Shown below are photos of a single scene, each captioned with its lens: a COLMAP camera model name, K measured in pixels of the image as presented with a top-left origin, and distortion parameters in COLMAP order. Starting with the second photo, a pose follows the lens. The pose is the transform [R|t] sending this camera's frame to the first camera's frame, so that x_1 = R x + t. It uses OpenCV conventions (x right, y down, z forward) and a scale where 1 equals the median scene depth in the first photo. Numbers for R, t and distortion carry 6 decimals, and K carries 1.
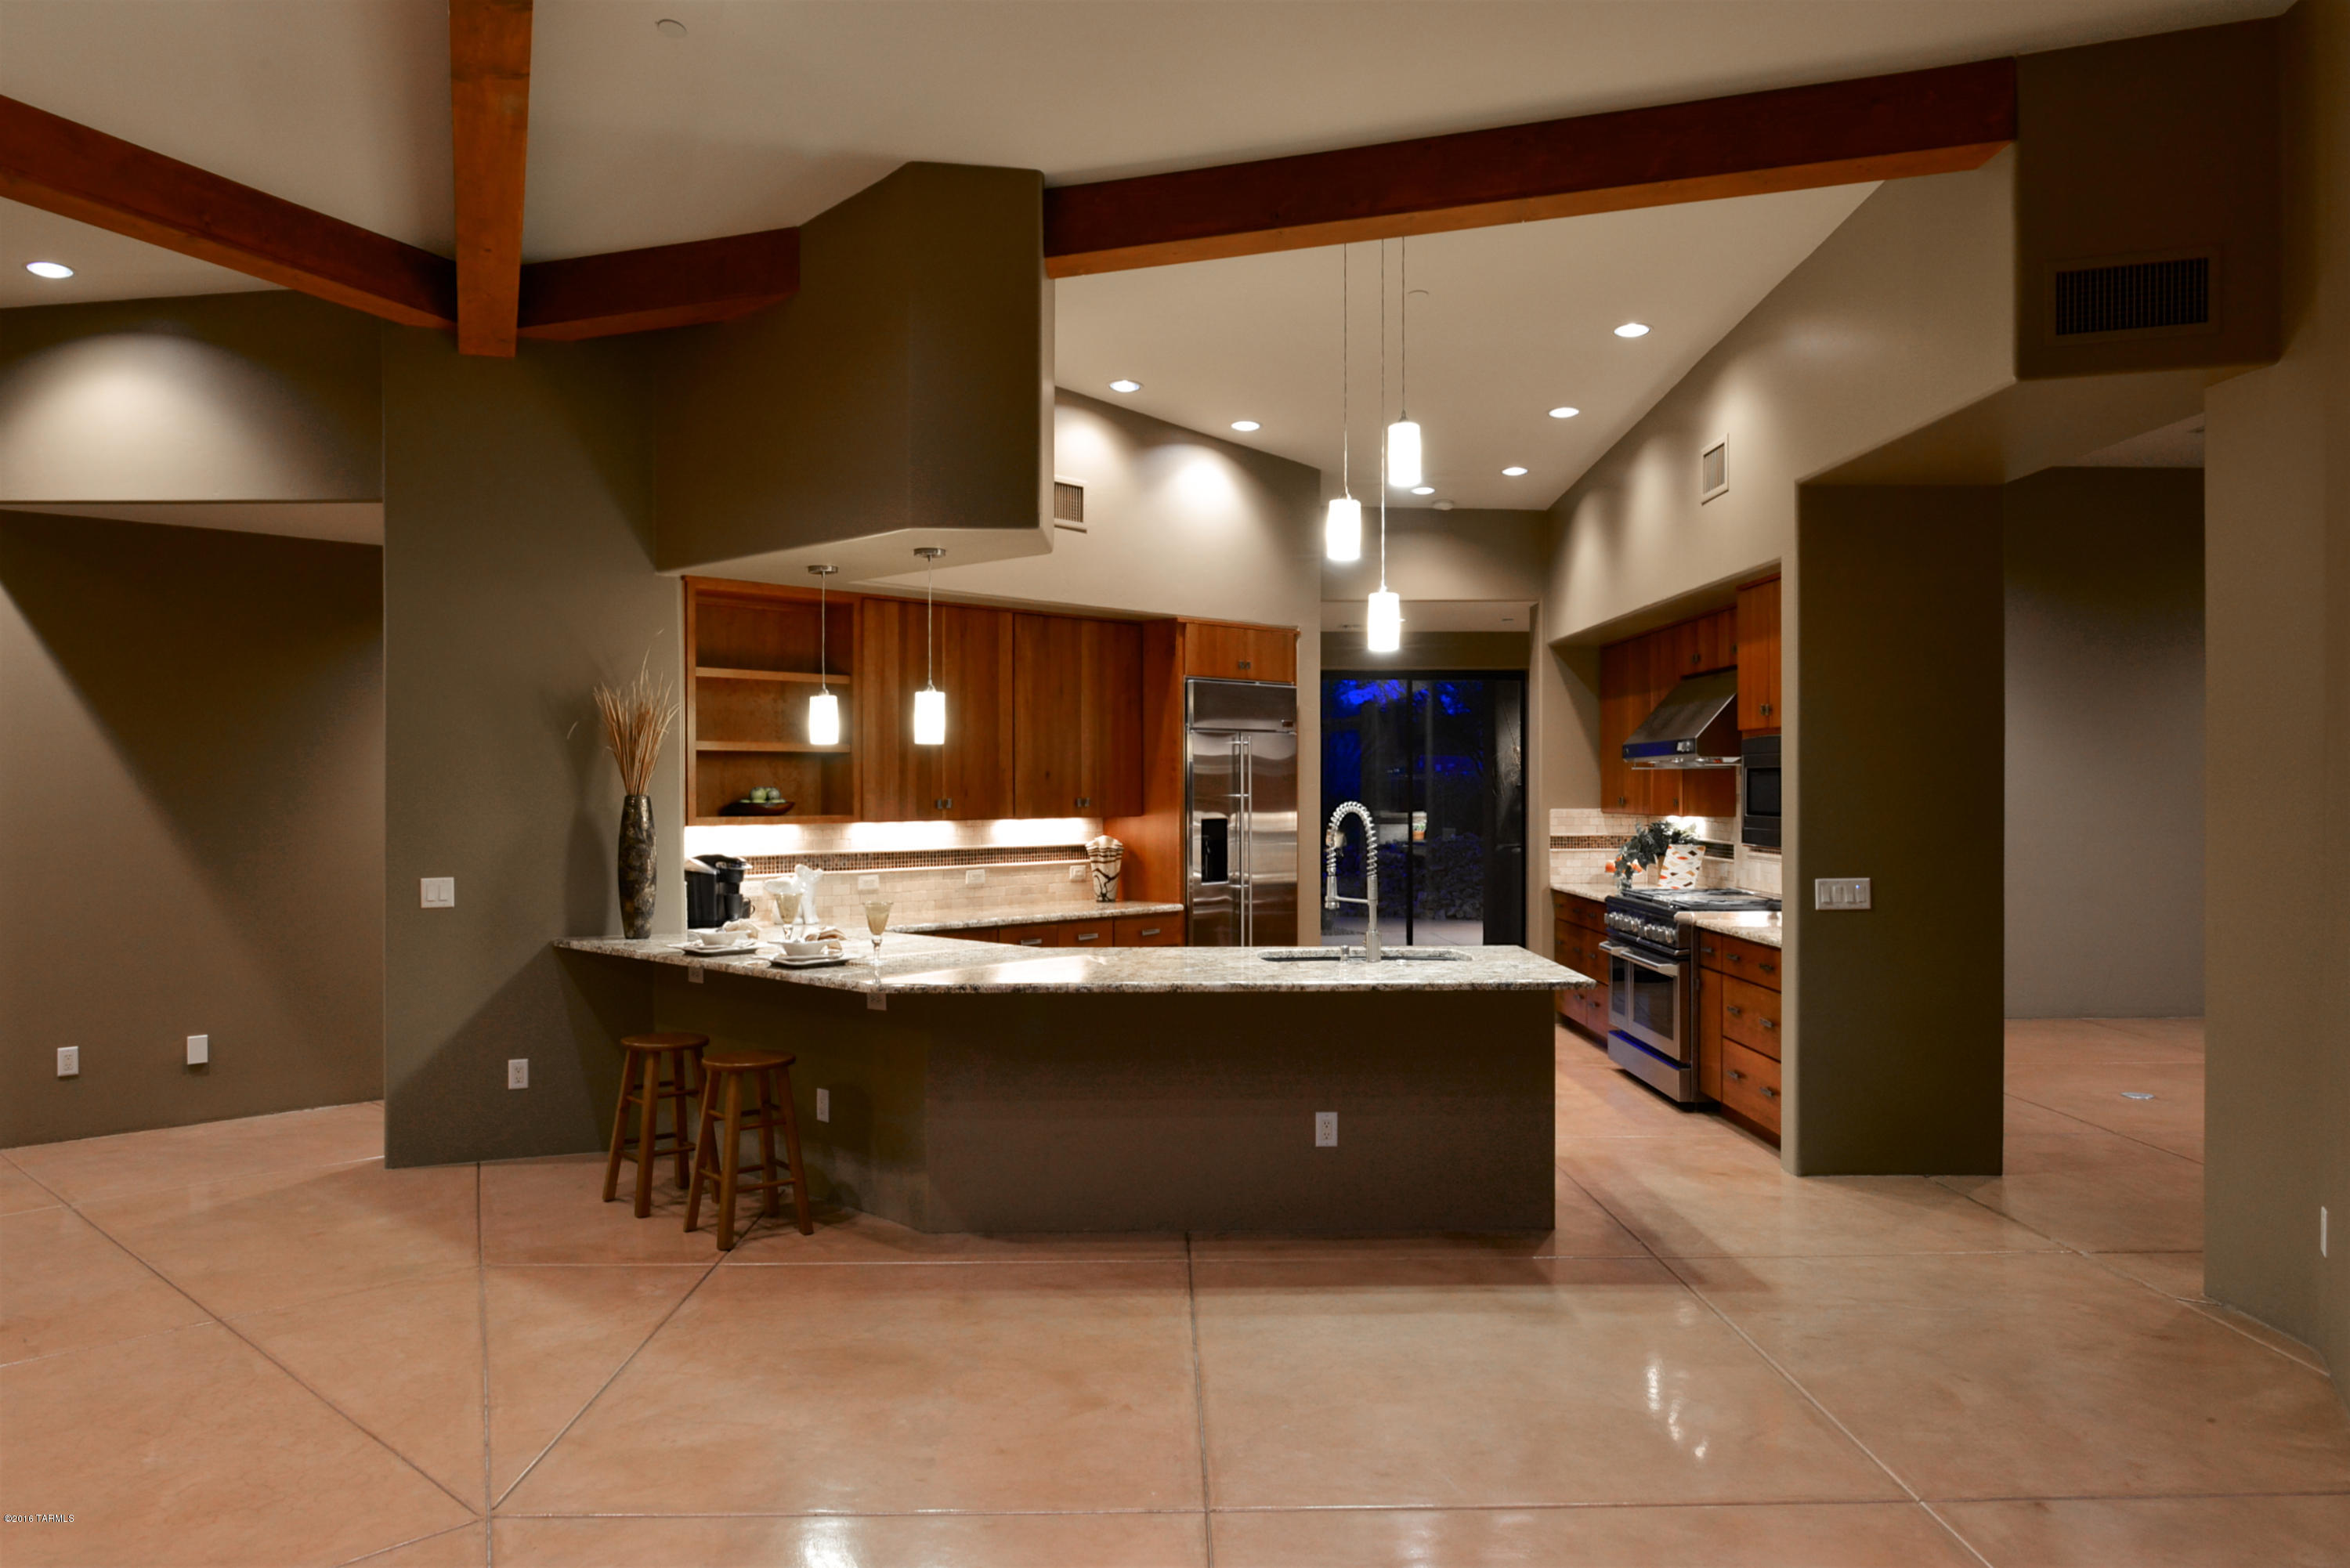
lens RADIAL K [[1641.1, 0, 1175.0], [0, 1641.1, 784.0], [0, 0, 1]] dist [-0.004127, -0.003452]
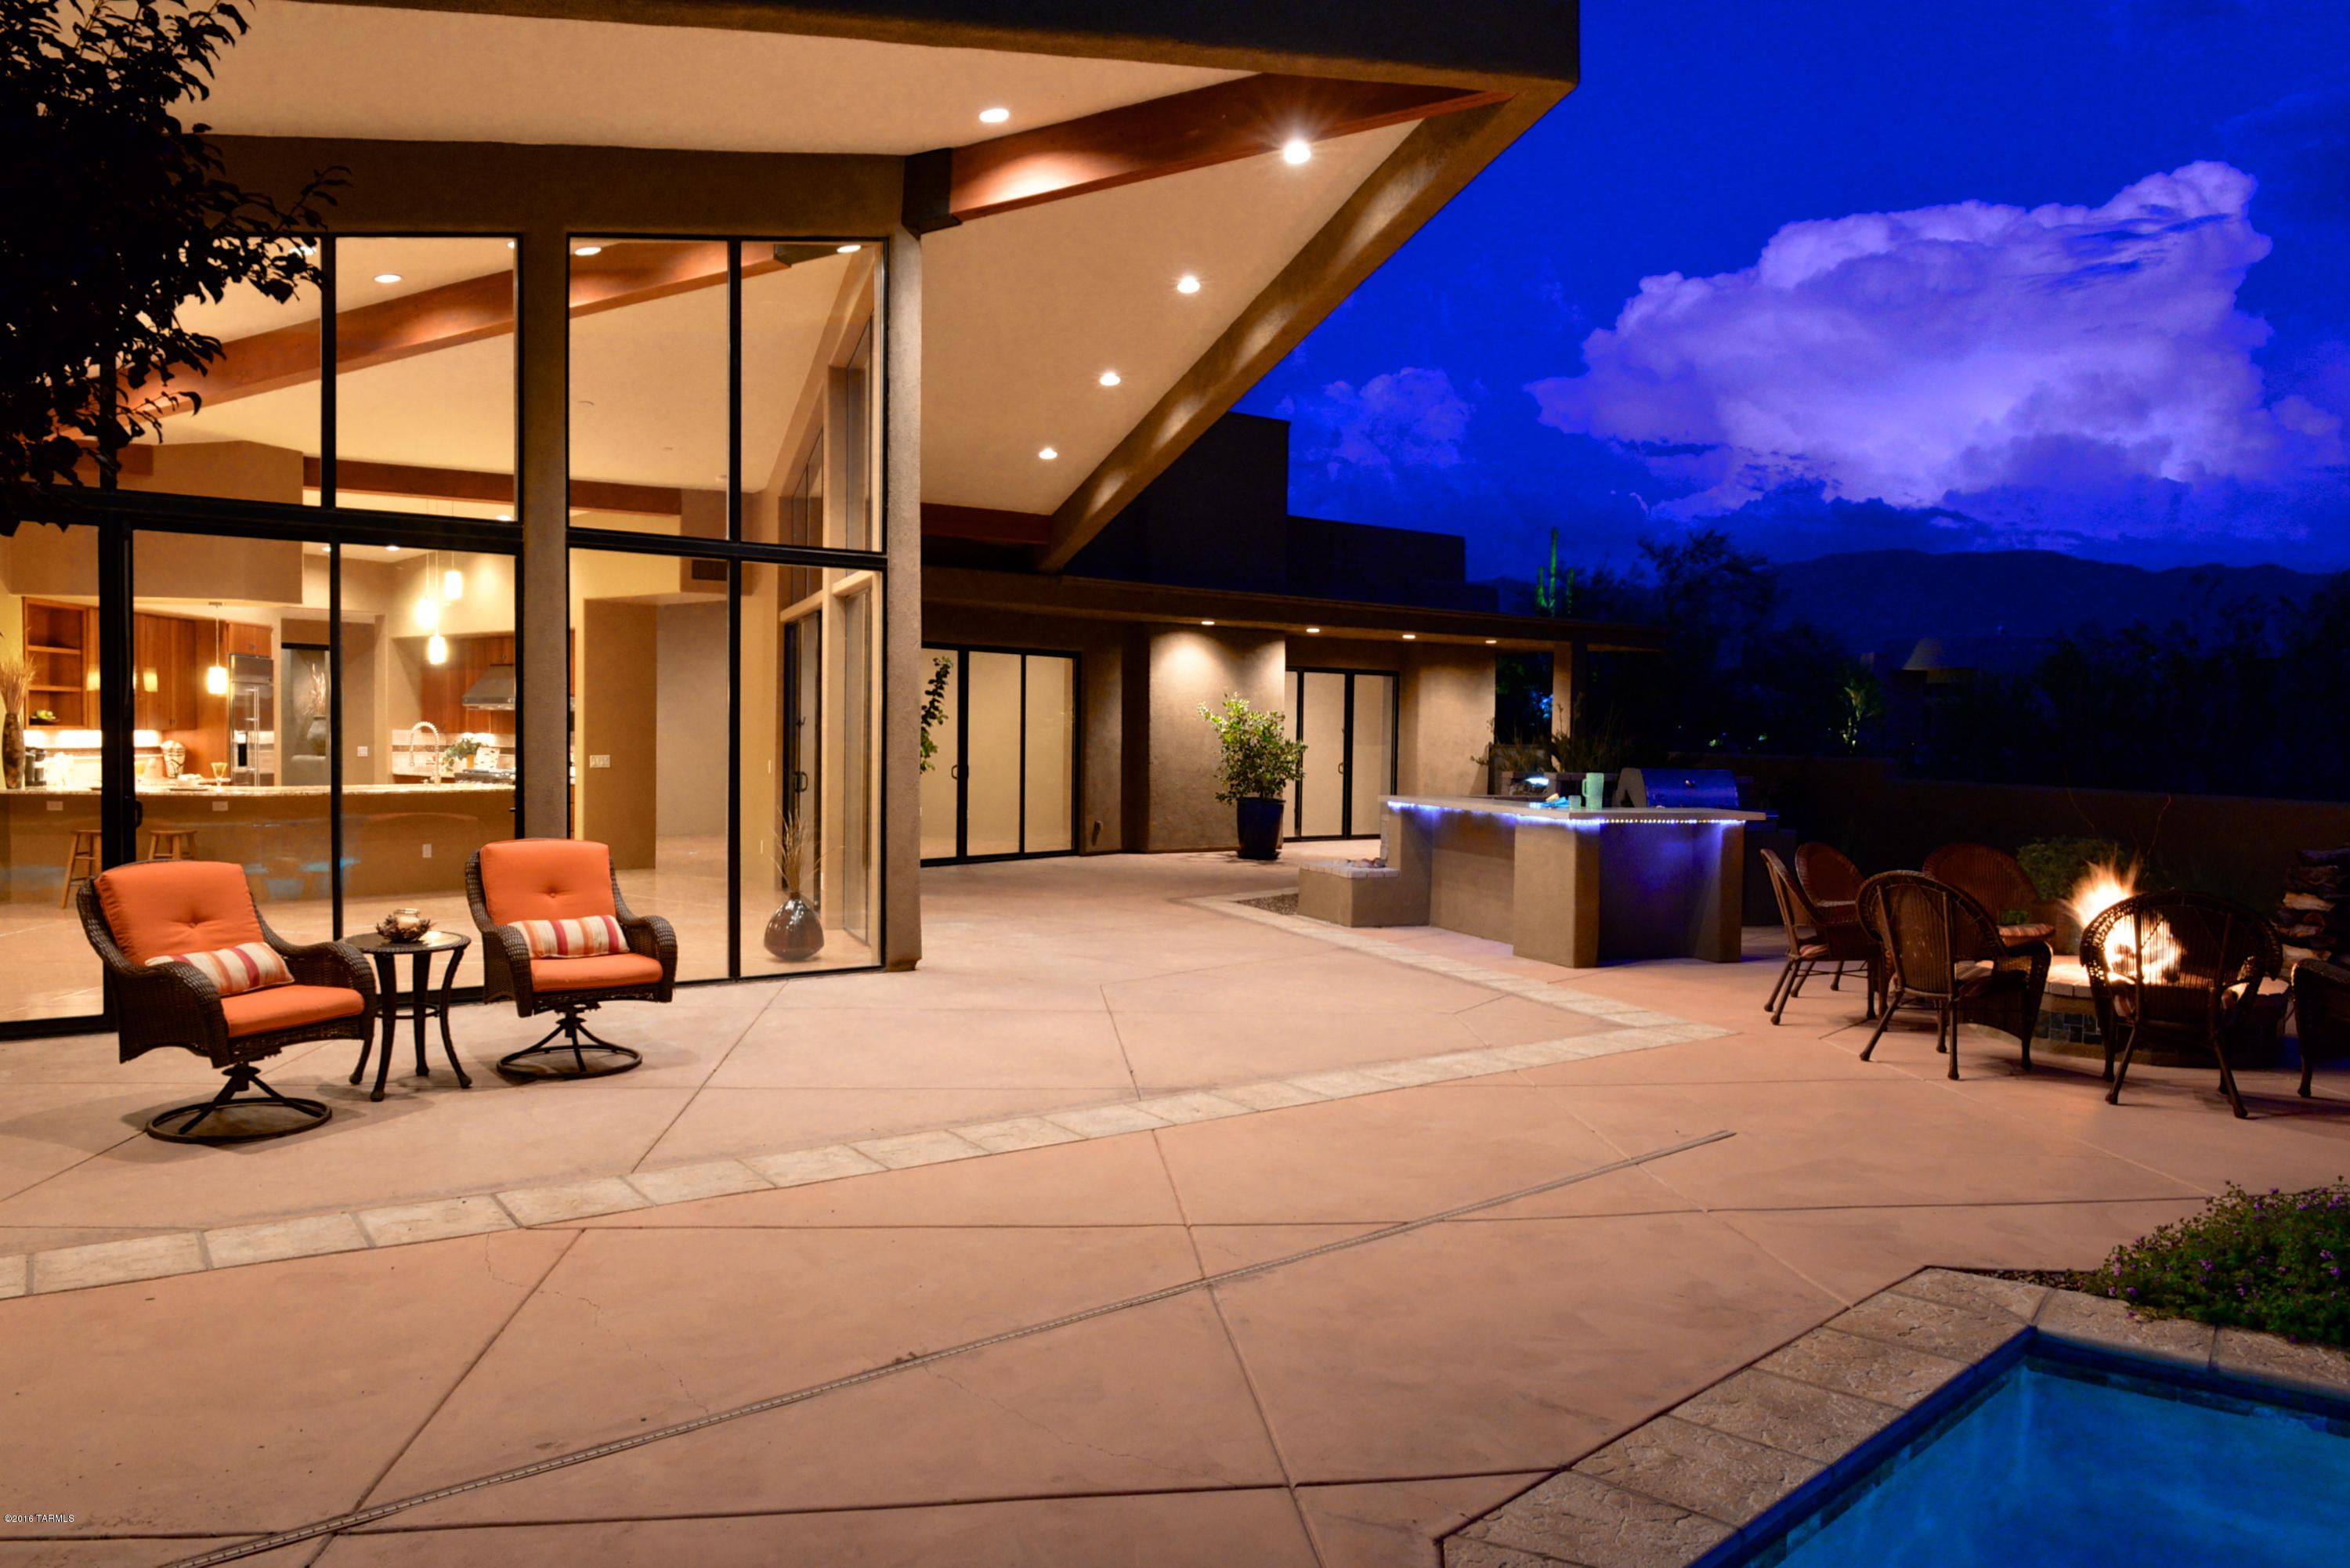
lens RADIAL K [[1641.1, 0, 1175.0], [0, 1641.1, 784.0], [0, 0, 1]] dist [-0.004127, -0.003452]
pose [[0.656741, -0.013936, 0.753987, -0.836454], [-0.014418, 0.999414, 0.031030, 0.009884], [-0.753978, -0.031250, 0.656155, -1.211382]]
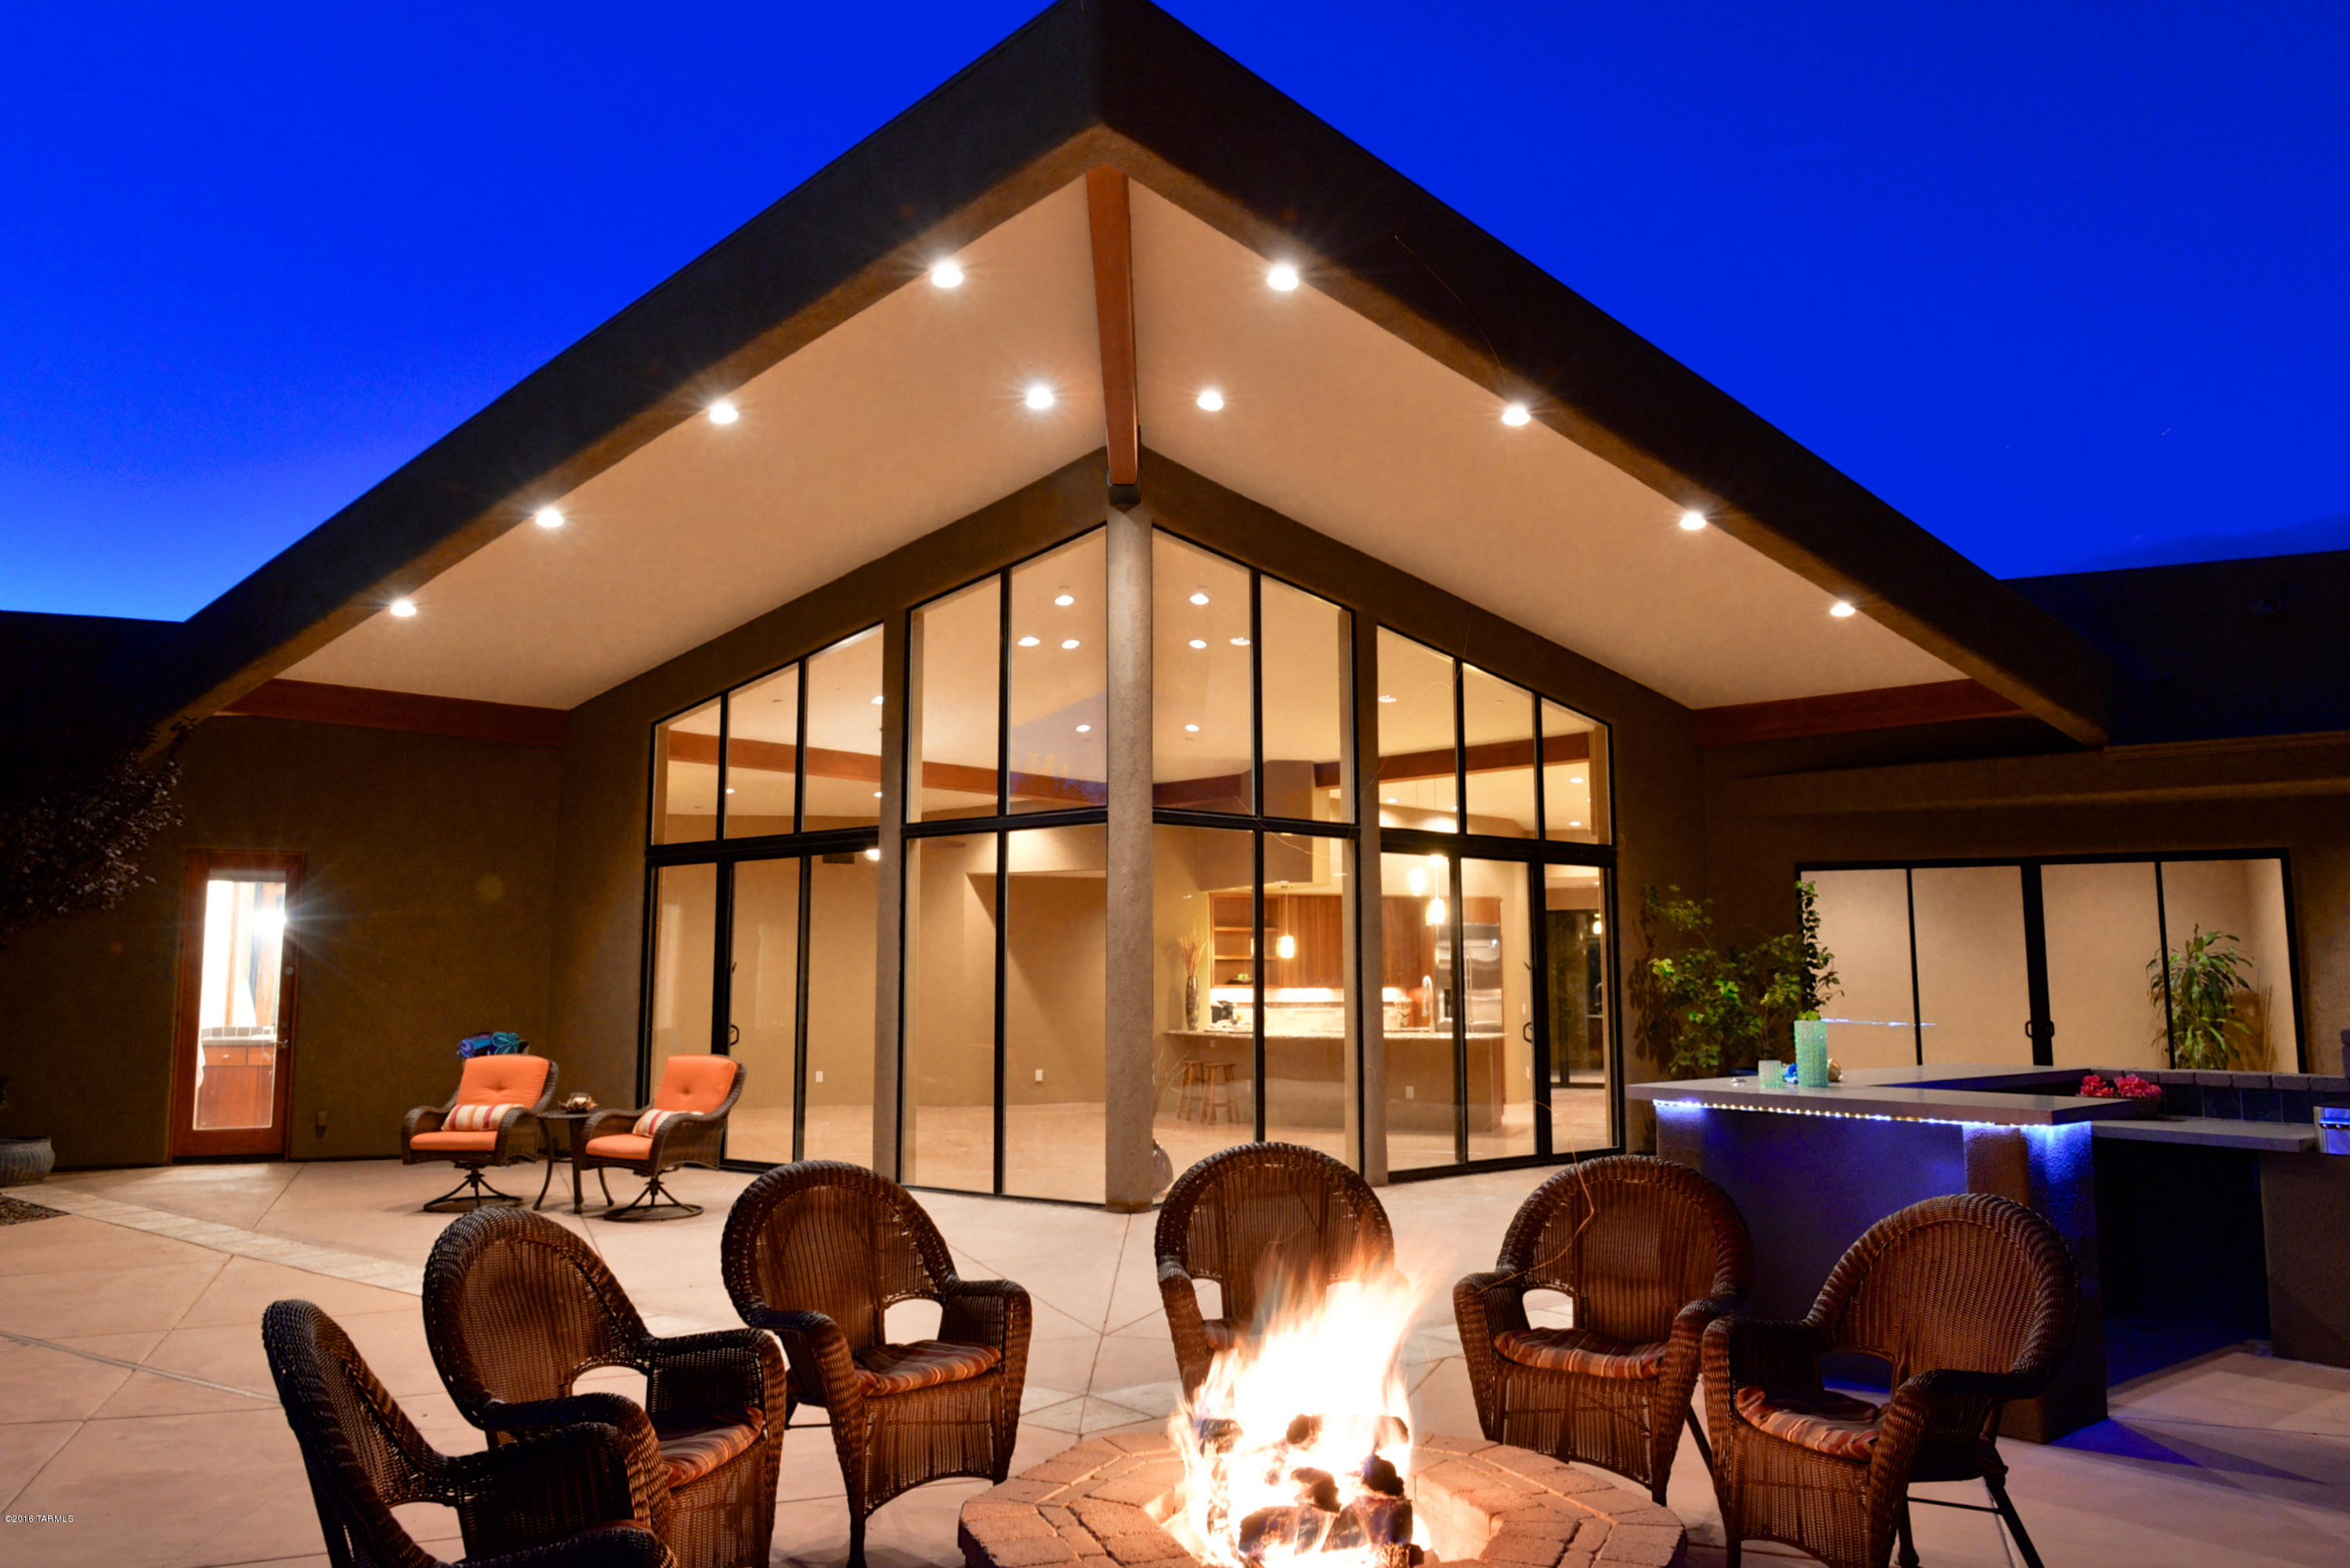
lens RADIAL K [[1641.1, 0, 1175.0], [0, 1641.1, 784.0], [0, 0, 1]] dist [-0.004127, -0.003452]
pose [[0.927156, -0.045023, -0.371960, 0.628672], [0.000599, 0.992931, -0.118695, 0.012760], [0.374675, 0.109826, 0.920629, -1.447772]]
